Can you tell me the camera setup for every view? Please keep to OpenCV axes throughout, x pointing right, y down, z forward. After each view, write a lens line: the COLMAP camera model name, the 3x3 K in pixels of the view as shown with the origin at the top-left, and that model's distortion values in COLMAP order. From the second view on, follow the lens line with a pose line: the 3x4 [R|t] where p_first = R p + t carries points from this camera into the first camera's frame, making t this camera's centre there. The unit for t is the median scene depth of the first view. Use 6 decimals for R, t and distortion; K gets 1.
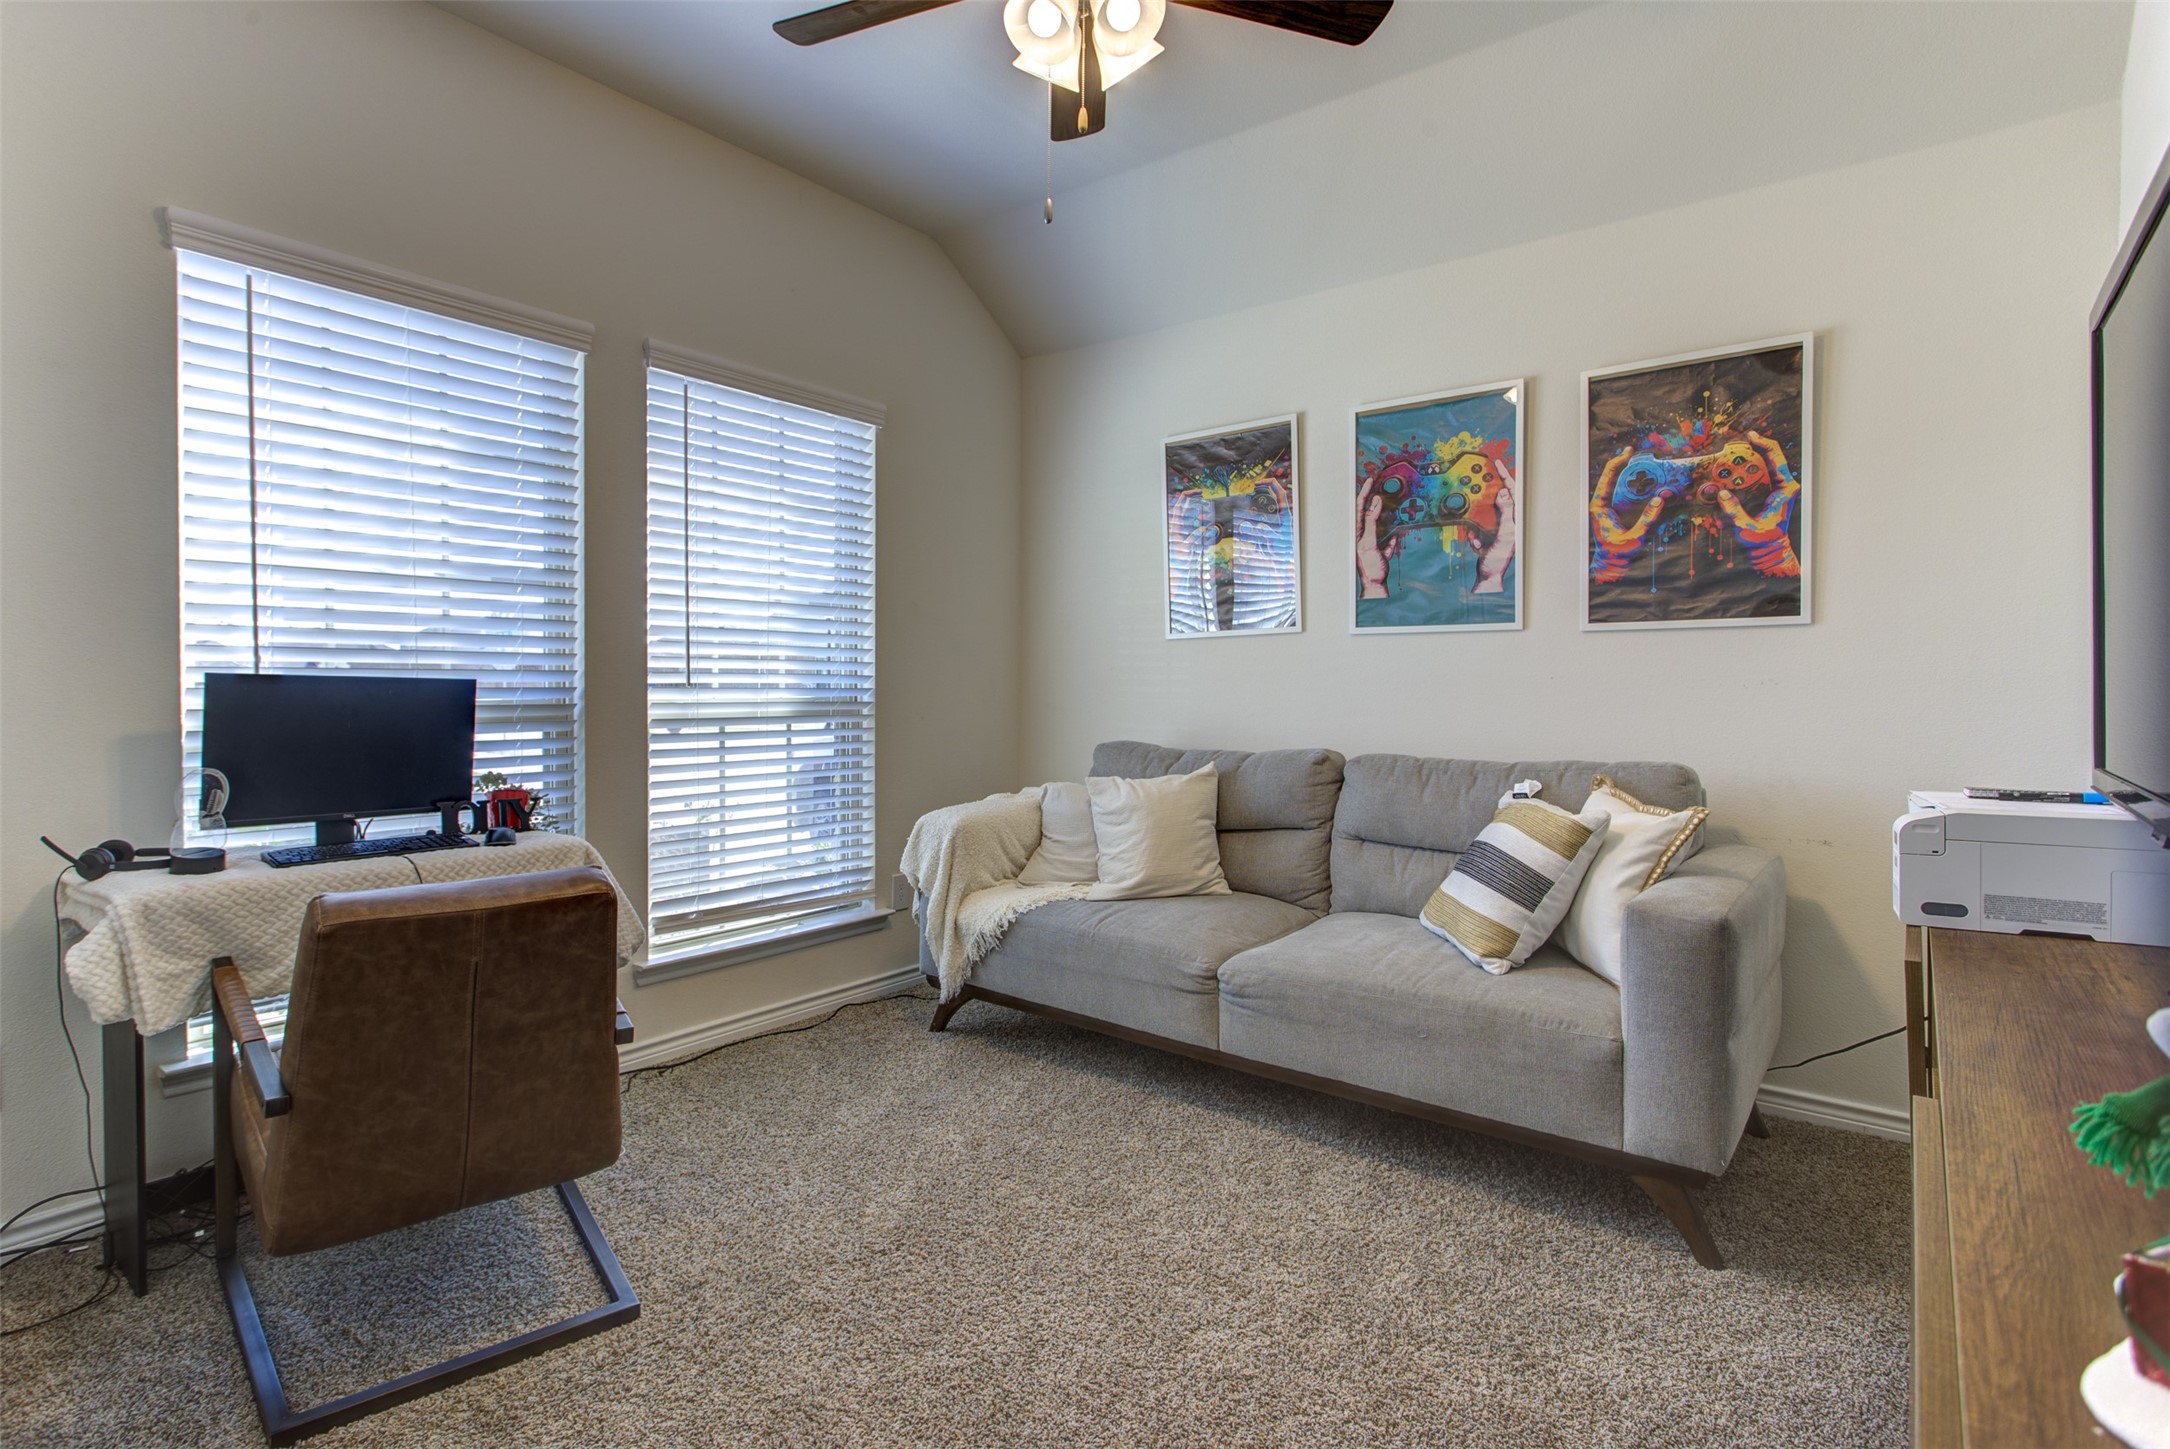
lens RADIAL K [[1012.0, 0, 1080.7], [0, 1012.0, 707.6], [0, 0, 1]] dist [-0.001205, 0.000224]
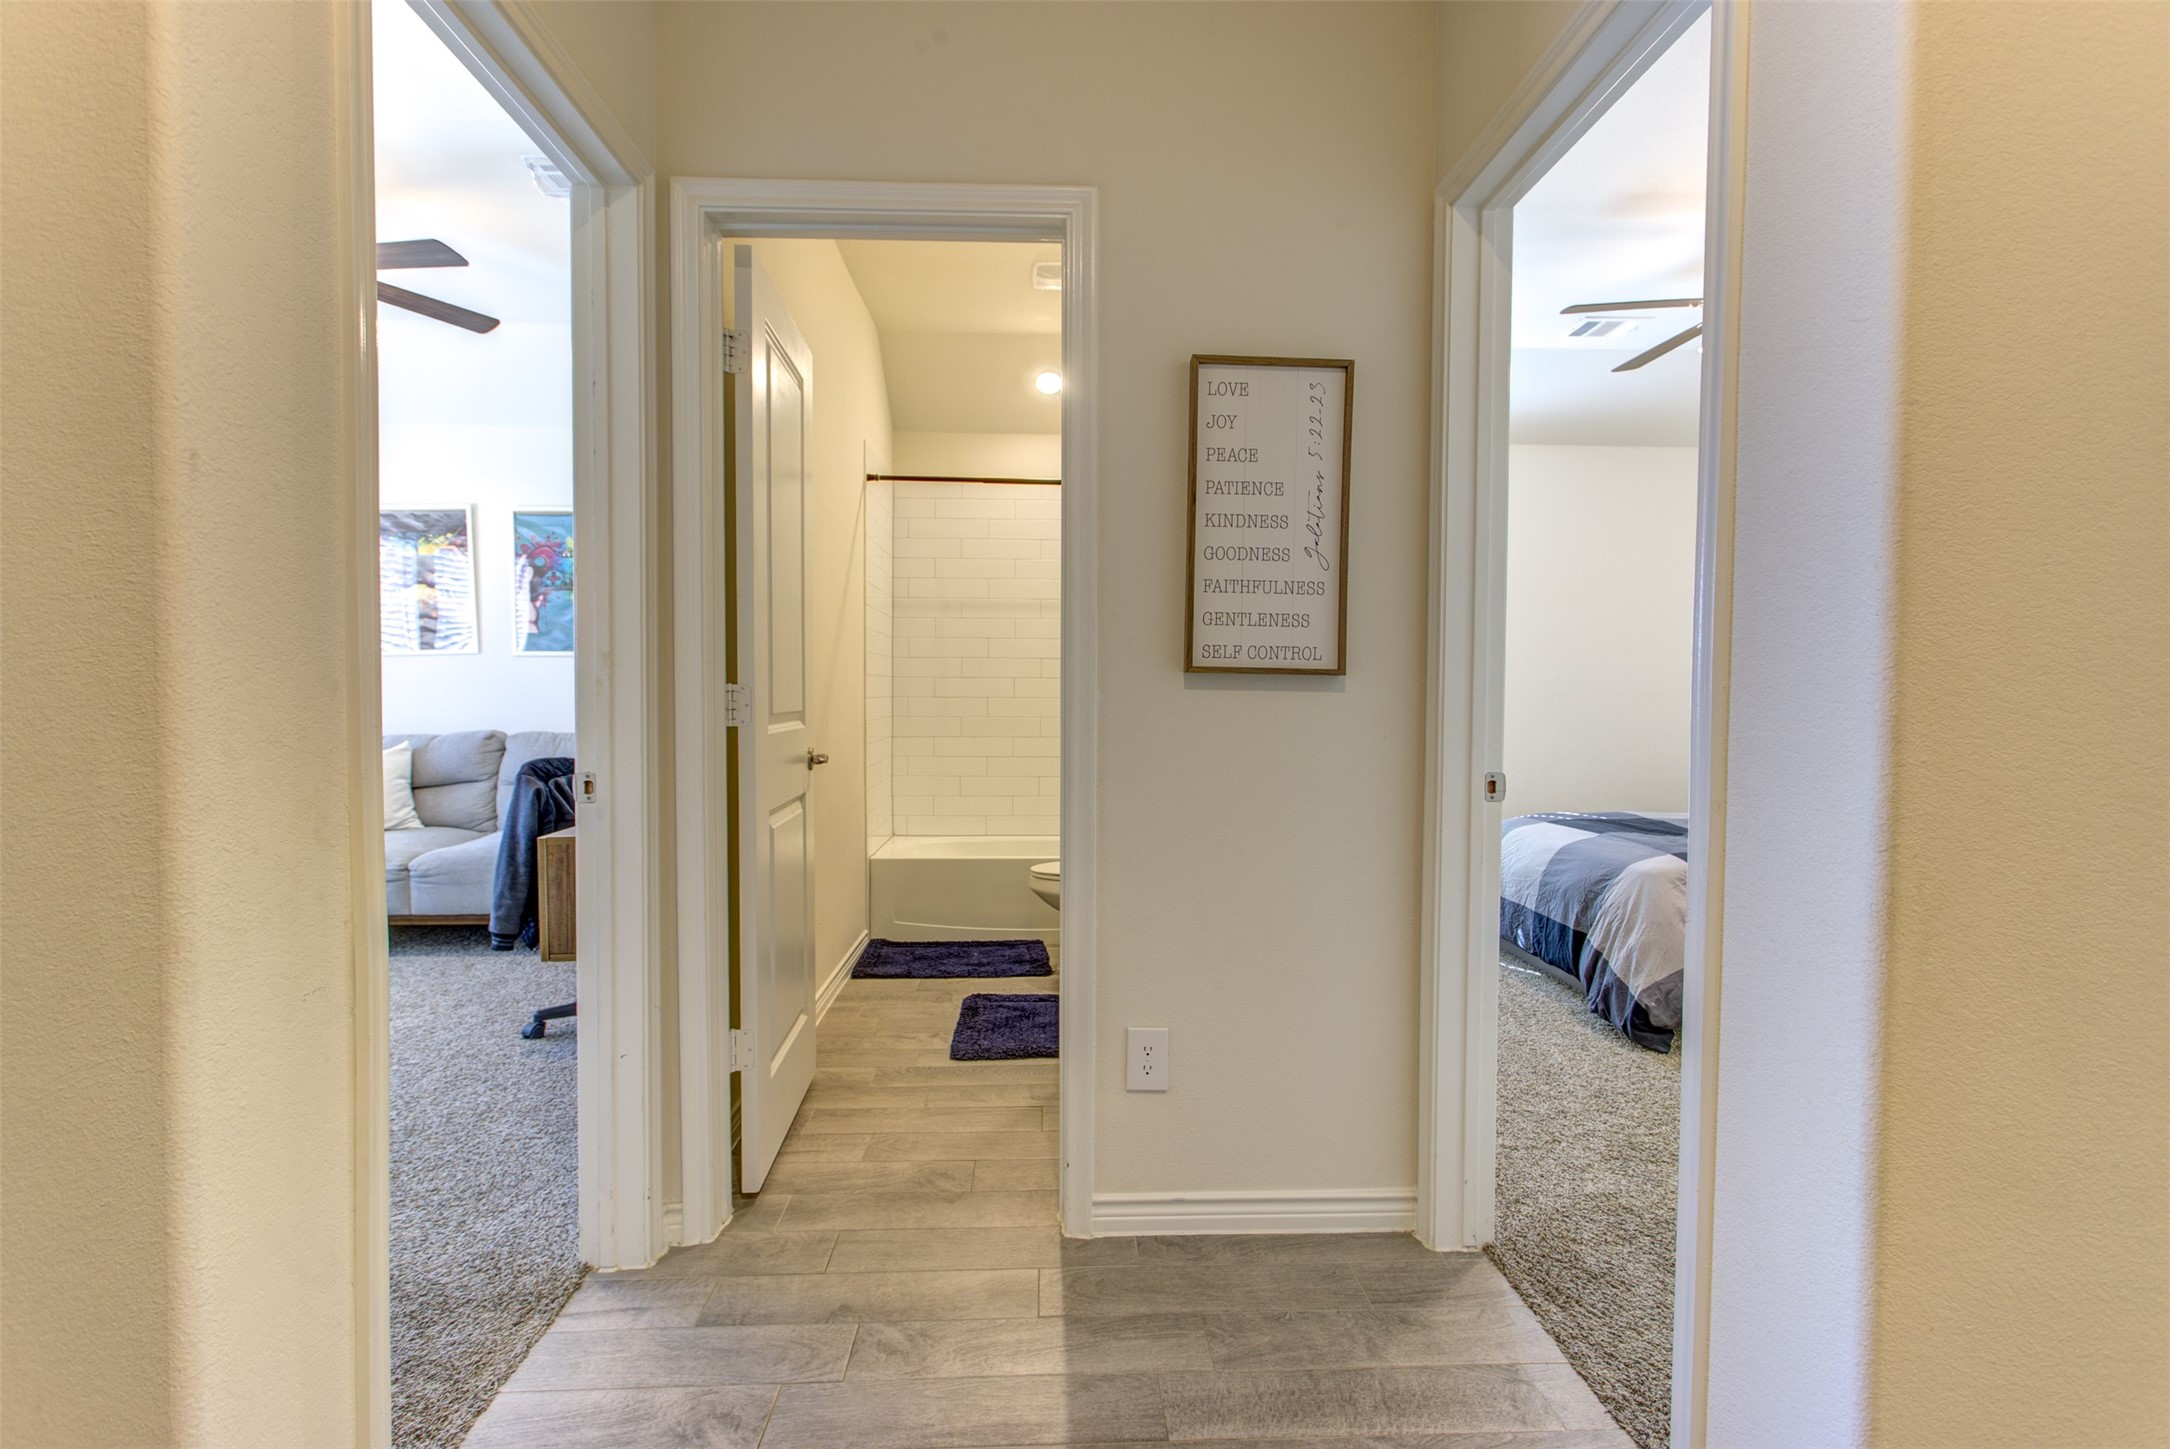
lens RADIAL K [[1012.0, 0, 1085.3], [0, 1012.0, 730.2], [0, 0, 1]] dist [-0.001205, 0.000224]
pose [[0.771135, -0.022269, 0.636283, -0.043634], [0.015855, 0.999750, 0.015775, 0.030719], [-0.636475, -0.002077, 0.771295, -0.755107]]
